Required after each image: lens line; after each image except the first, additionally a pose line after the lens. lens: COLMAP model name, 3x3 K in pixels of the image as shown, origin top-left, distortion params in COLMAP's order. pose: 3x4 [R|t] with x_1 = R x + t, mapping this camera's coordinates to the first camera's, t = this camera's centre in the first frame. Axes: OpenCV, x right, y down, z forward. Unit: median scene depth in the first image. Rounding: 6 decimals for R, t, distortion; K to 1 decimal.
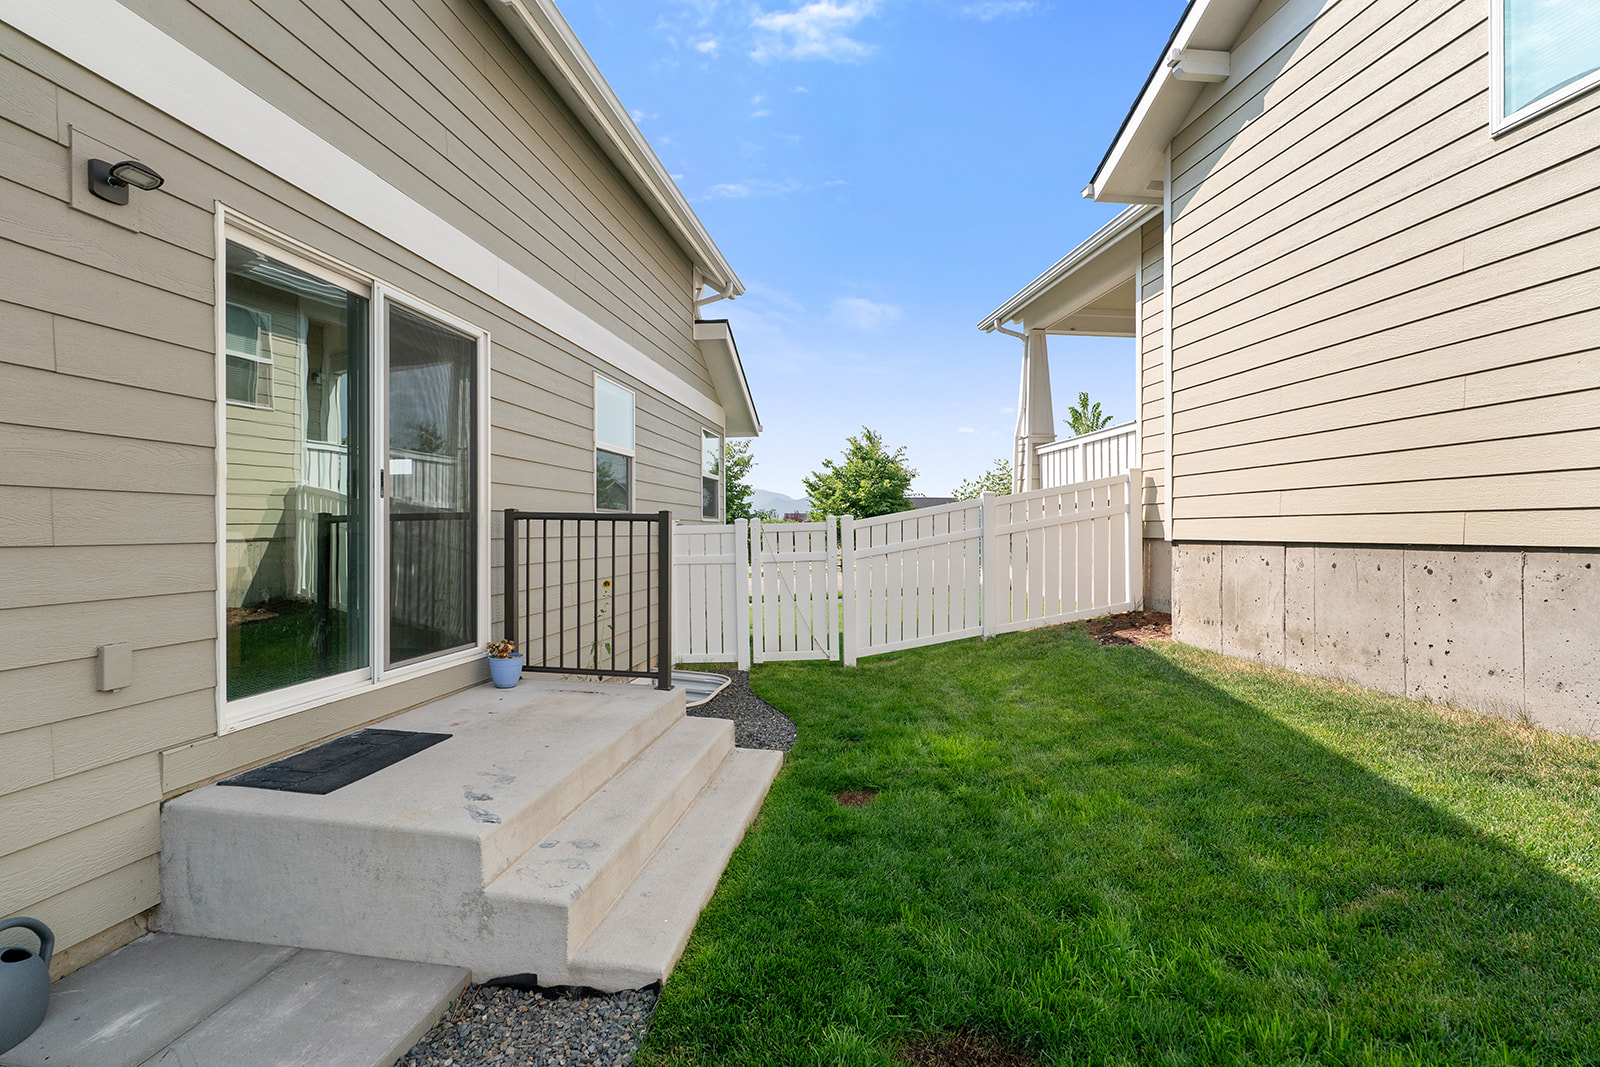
lens RADIAL K [[724.4, 0, 800.0], [0, 724.4, 533.5], [0, 0, 1]] dist [0.000244, 0.000095]
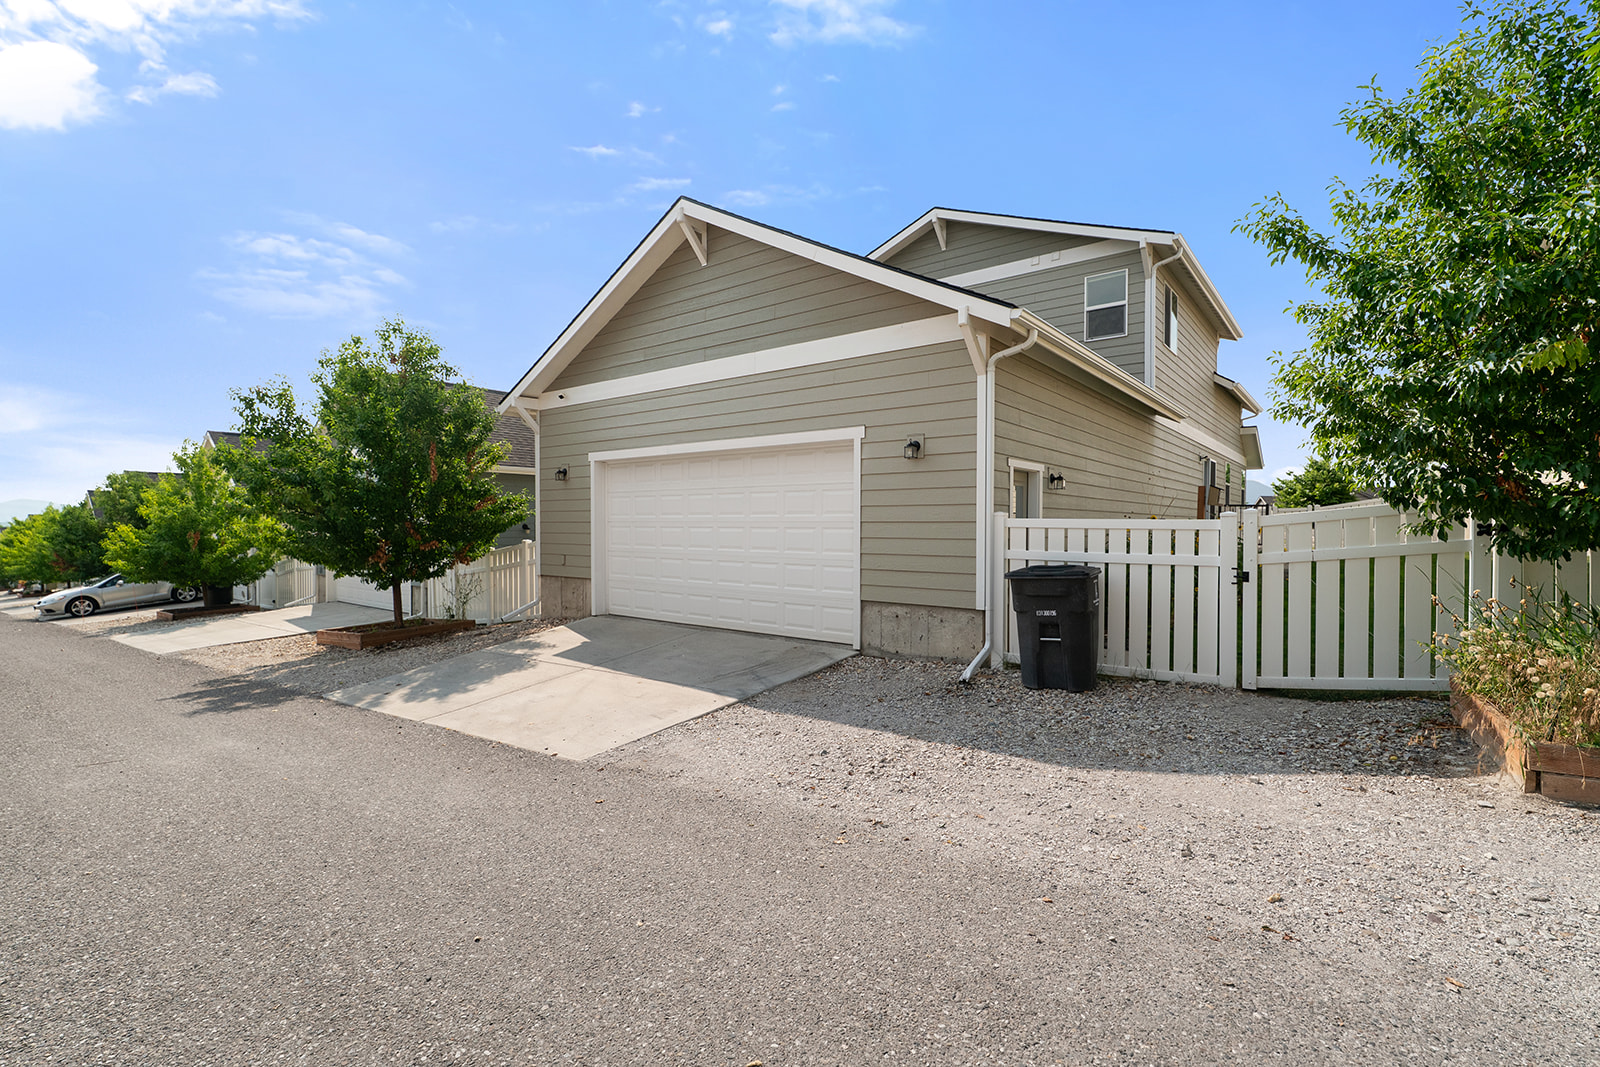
lens RADIAL K [[724.4, 0, 800.0], [0, 724.4, 533.5], [0, 0, 1]] dist [0.000244, 0.000095]
pose [[0.868580, 0.001923, -0.495545, -0.115474], [-0.000531, 0.999996, 0.002951, 0.033109], [0.495548, -0.002300, 0.868577, -0.971662]]
